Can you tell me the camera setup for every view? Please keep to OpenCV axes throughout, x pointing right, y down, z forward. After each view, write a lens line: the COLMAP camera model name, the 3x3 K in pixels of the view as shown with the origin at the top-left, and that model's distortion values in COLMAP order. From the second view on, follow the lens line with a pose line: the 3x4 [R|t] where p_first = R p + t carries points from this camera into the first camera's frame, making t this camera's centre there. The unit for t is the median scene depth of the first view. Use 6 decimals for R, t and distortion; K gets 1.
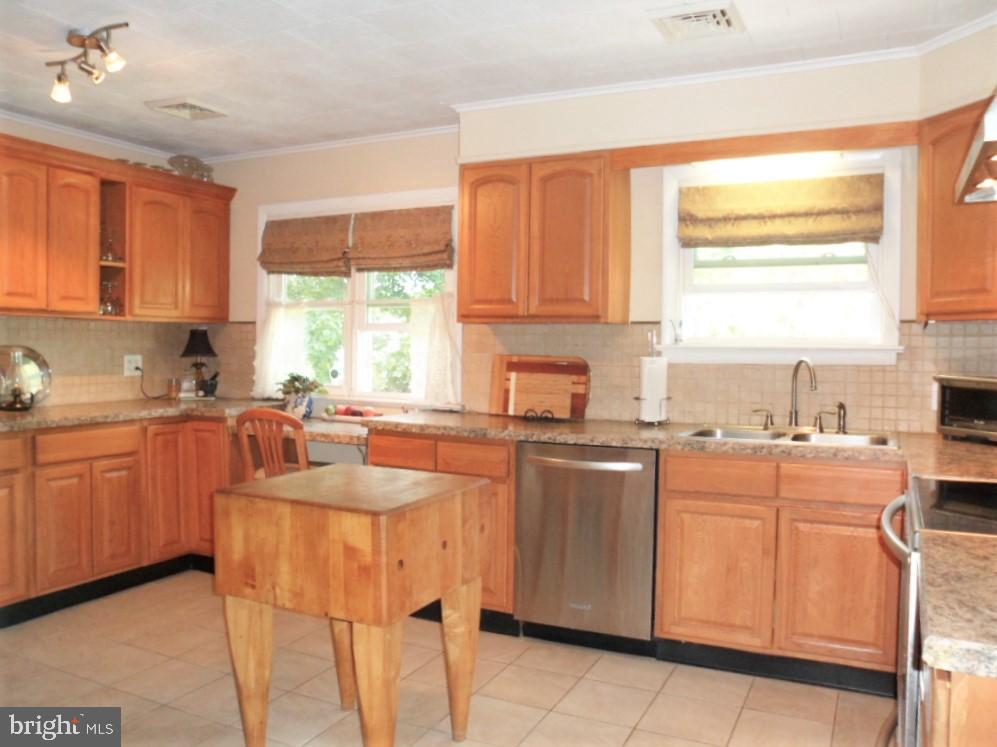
lens RADIAL K [[797.9, 0, 498.5], [0, 797.9, 373.5], [0, 0, 1]] dist [-0.149236, 0.161826]
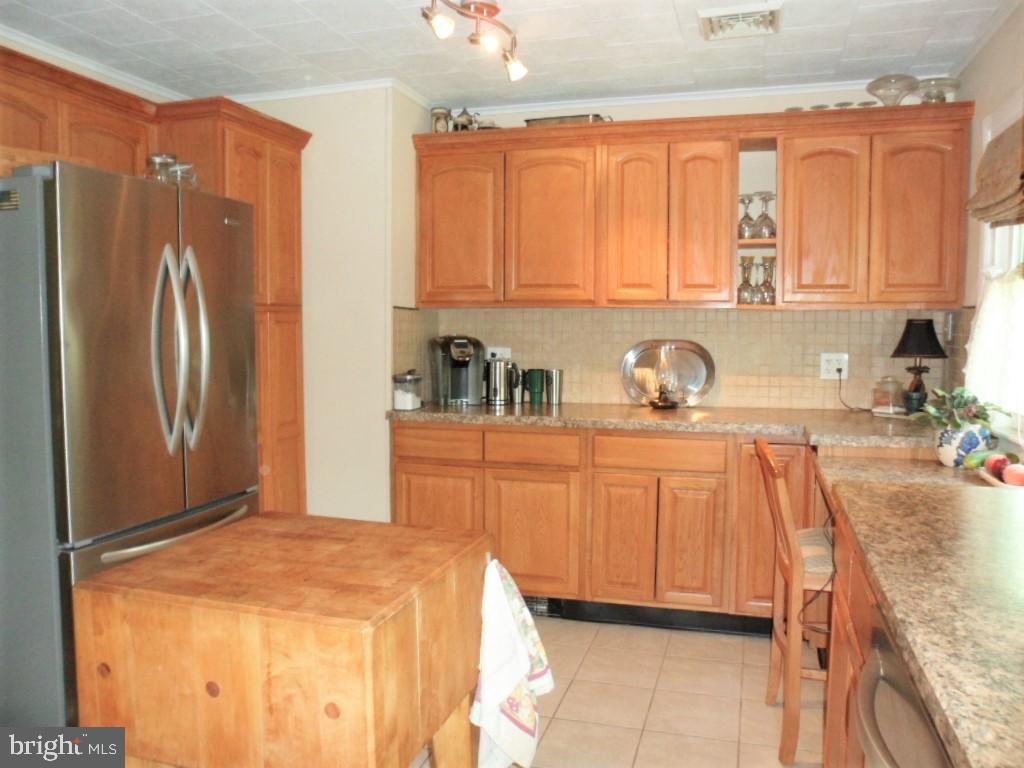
lens RADIAL K [[819.5, 0, 512.0], [0, 819.5, 384.0], [0, 0, 1]] dist [-0.149236, 0.161826]
pose [[0.172984, 0.059263, -0.983140, 0.308493], [-0.036704, 0.997883, 0.053693, -0.027618], [0.984240, 0.026797, 0.174793, 0.616846]]
